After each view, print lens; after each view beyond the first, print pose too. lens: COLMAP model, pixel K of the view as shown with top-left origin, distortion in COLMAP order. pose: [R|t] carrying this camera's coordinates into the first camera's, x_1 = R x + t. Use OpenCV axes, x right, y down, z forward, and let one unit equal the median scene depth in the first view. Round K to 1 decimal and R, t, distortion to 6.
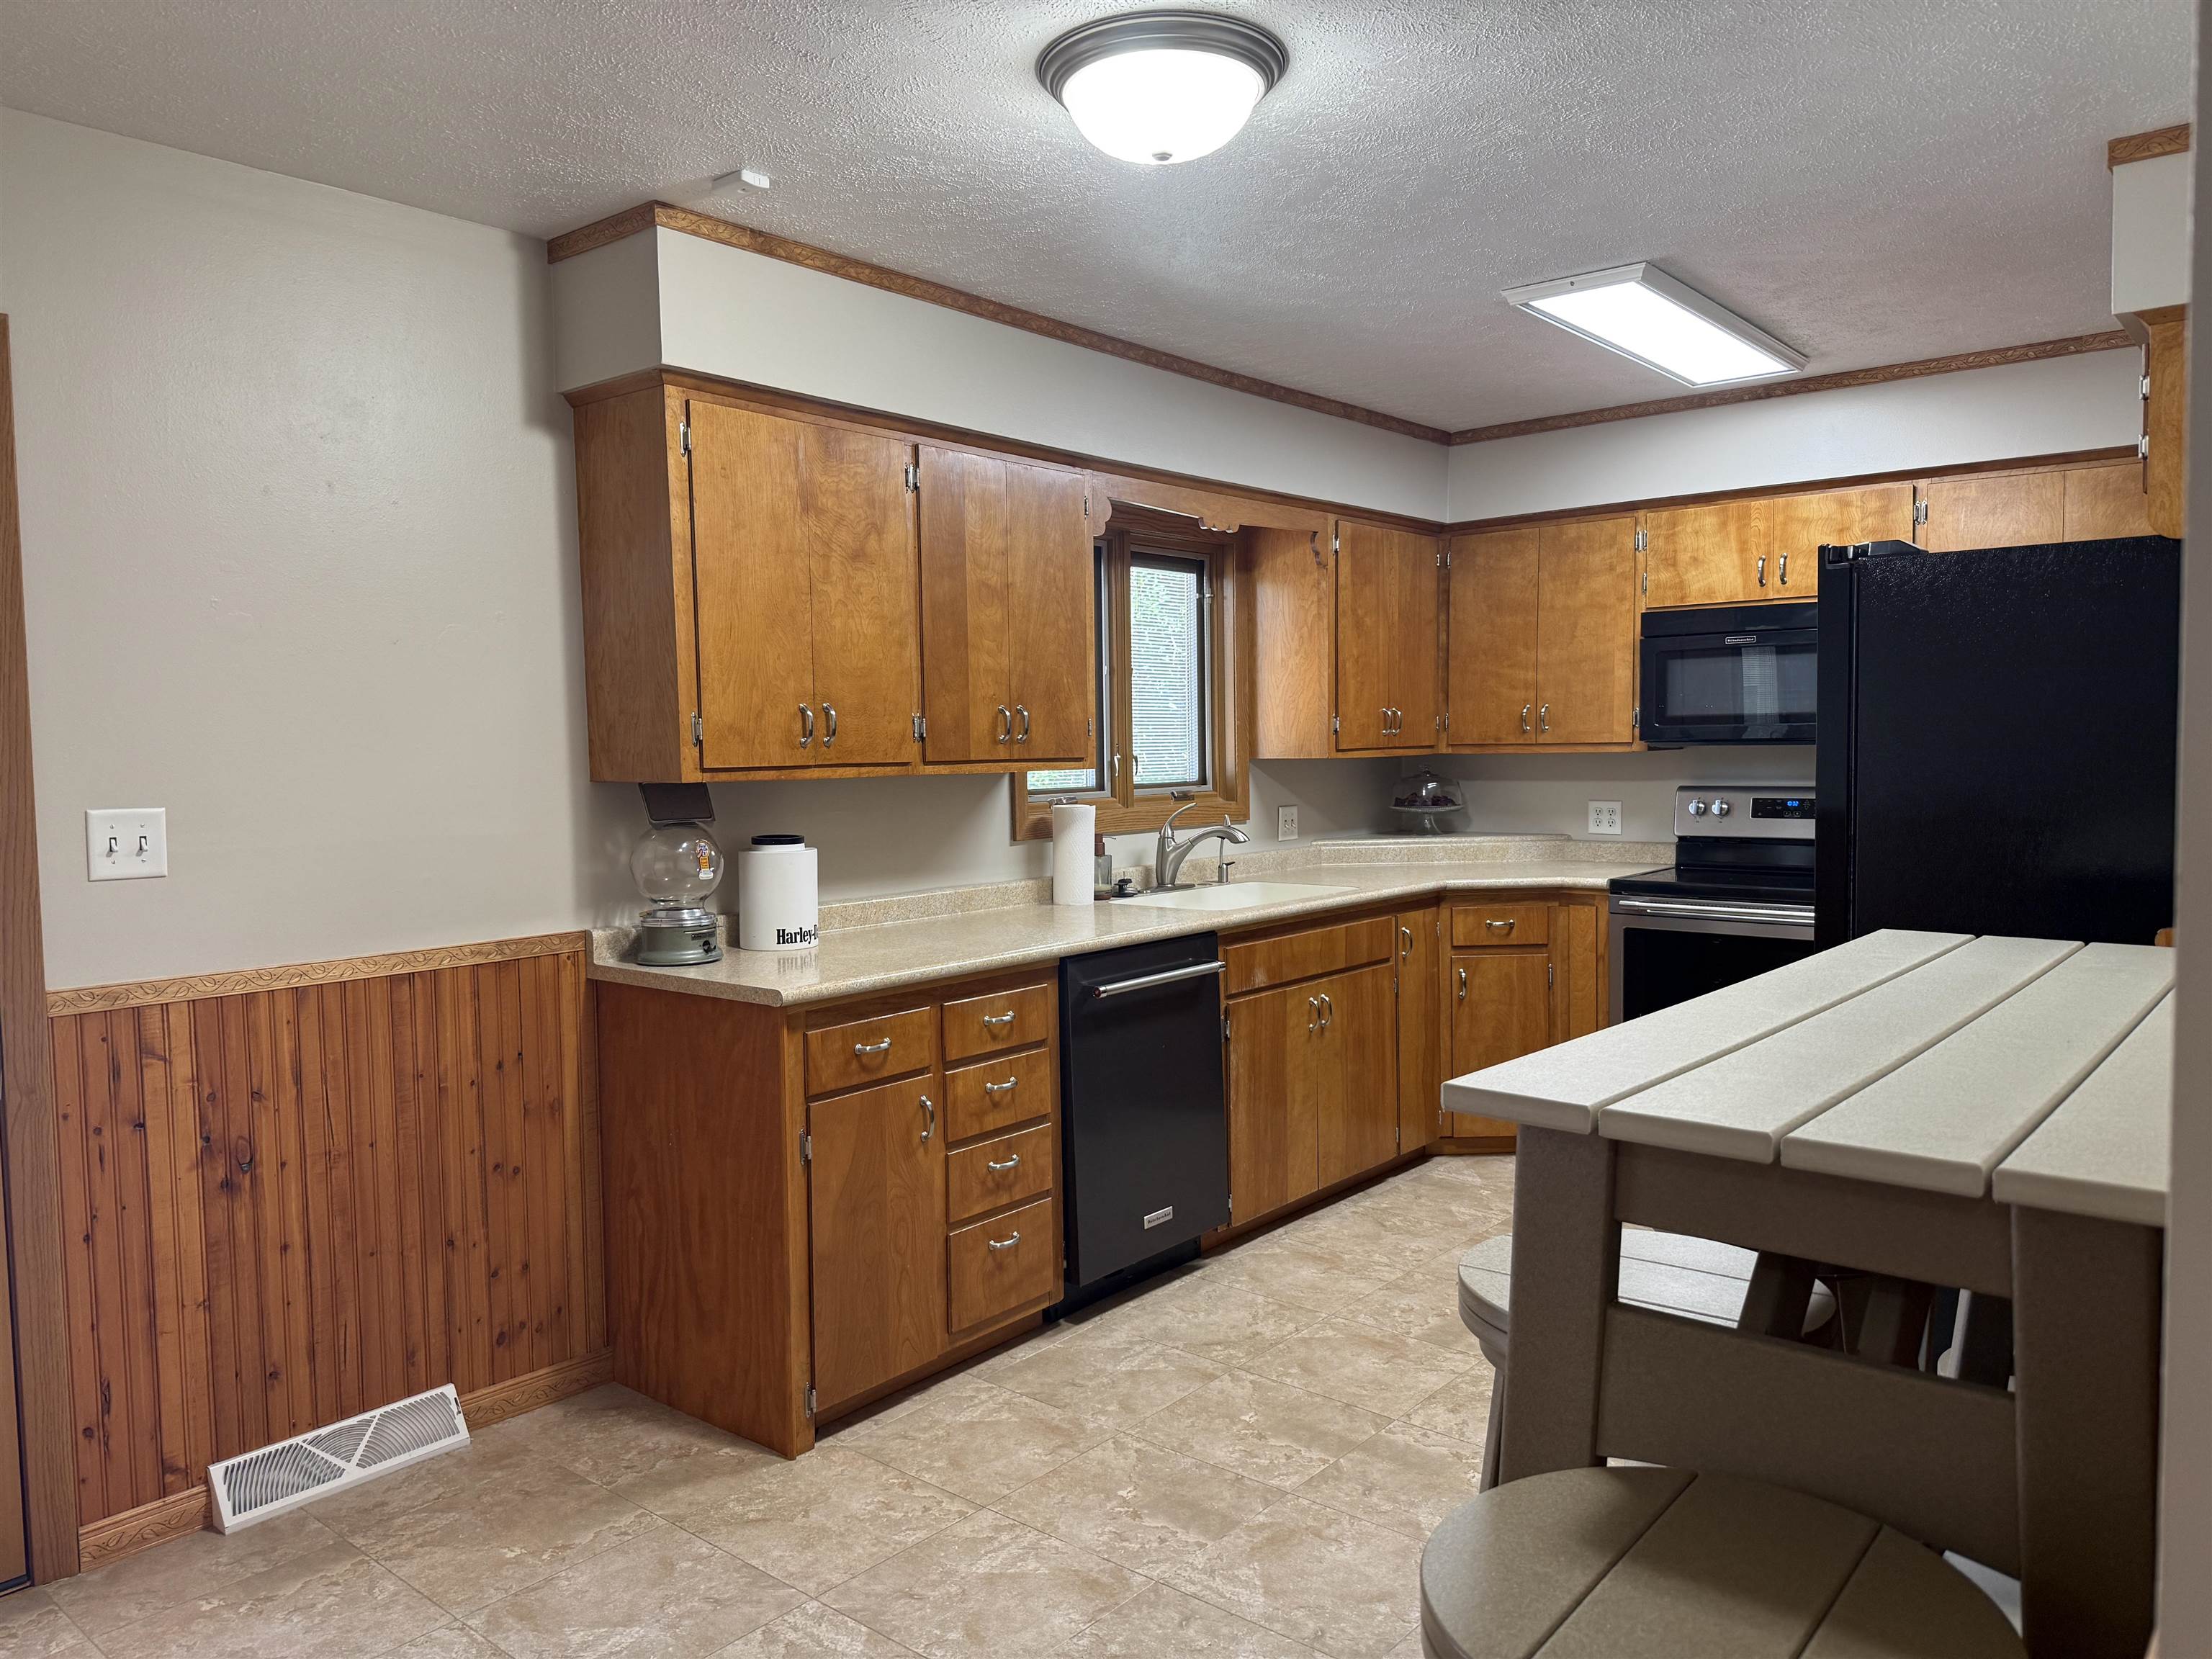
lens RADIAL K [[1559.2, 0, 1113.7], [0, 1559.2, 836.5], [0, 0, 1]] dist [0.066961, -0.101940]
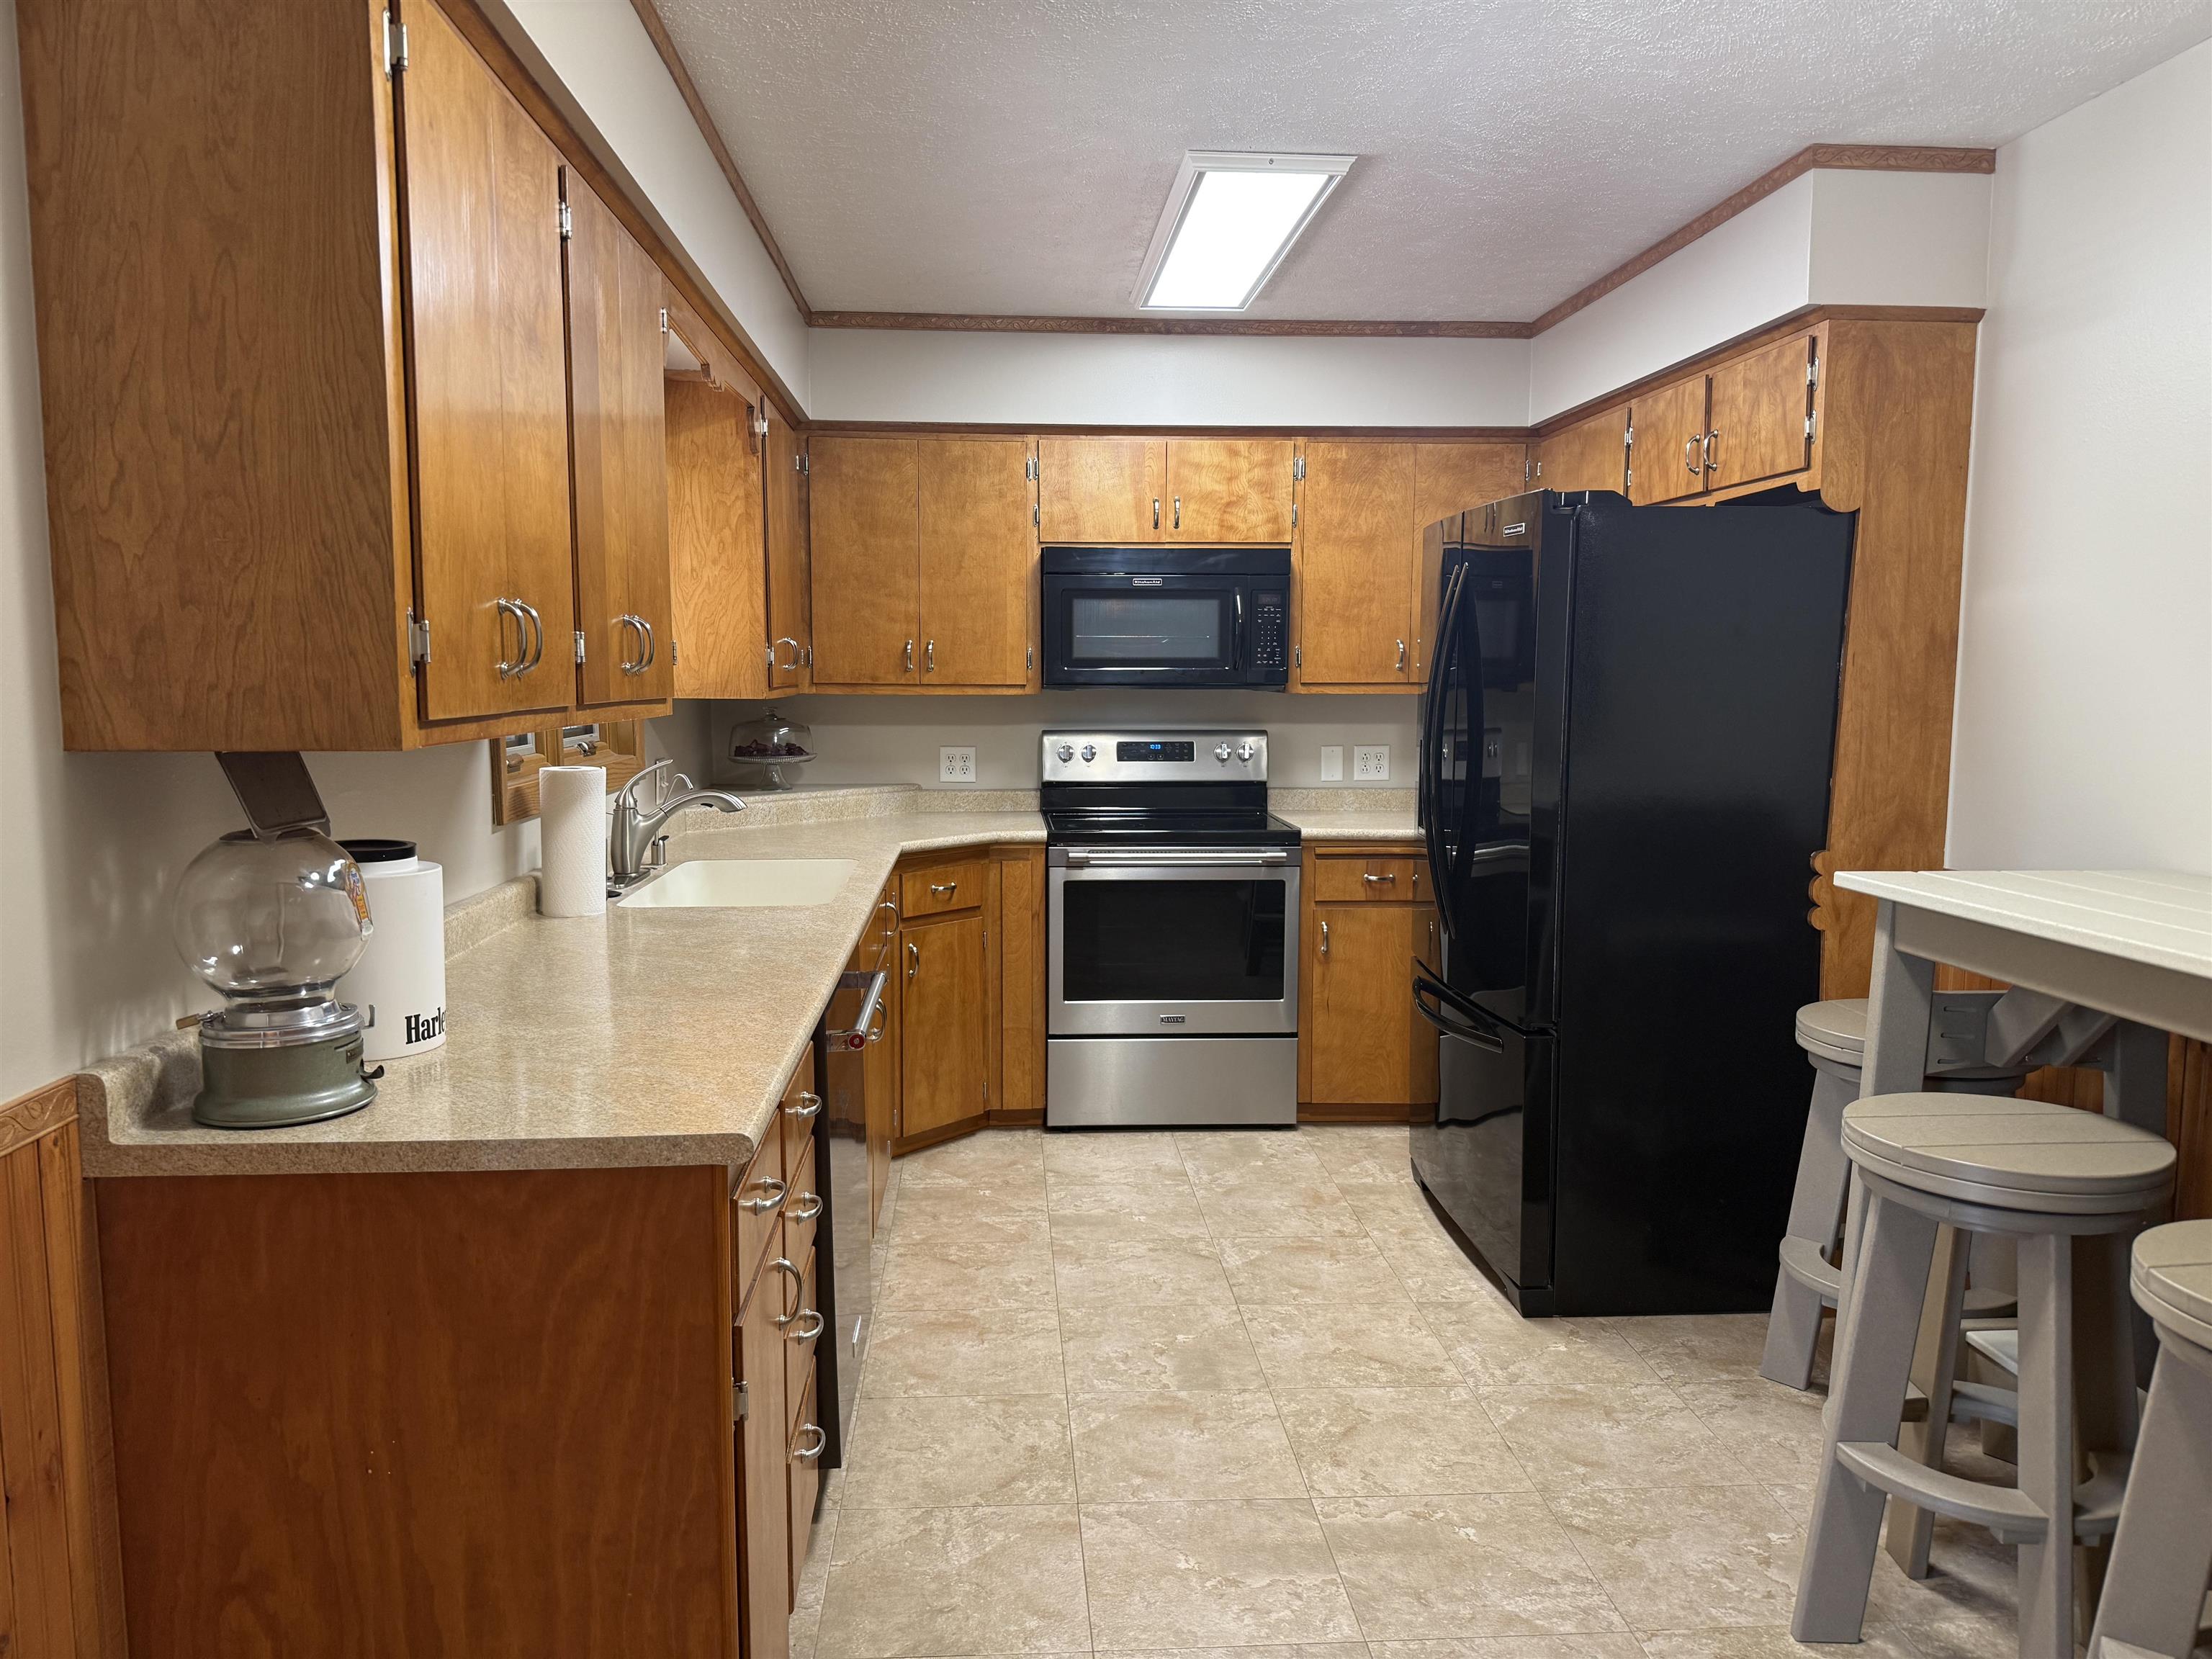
lens RADIAL K [[1549.3, 0, 1047.5], [0, 1549.3, 818.4], [0, 0, 1]] dist [0.192727, -0.286057]
pose [[0.707997, -0.051186, 0.704358, -0.327984], [0.030406, 0.998654, 0.042010, -0.018639], [-0.705561, -0.008326, 0.708601, 0.334063]]
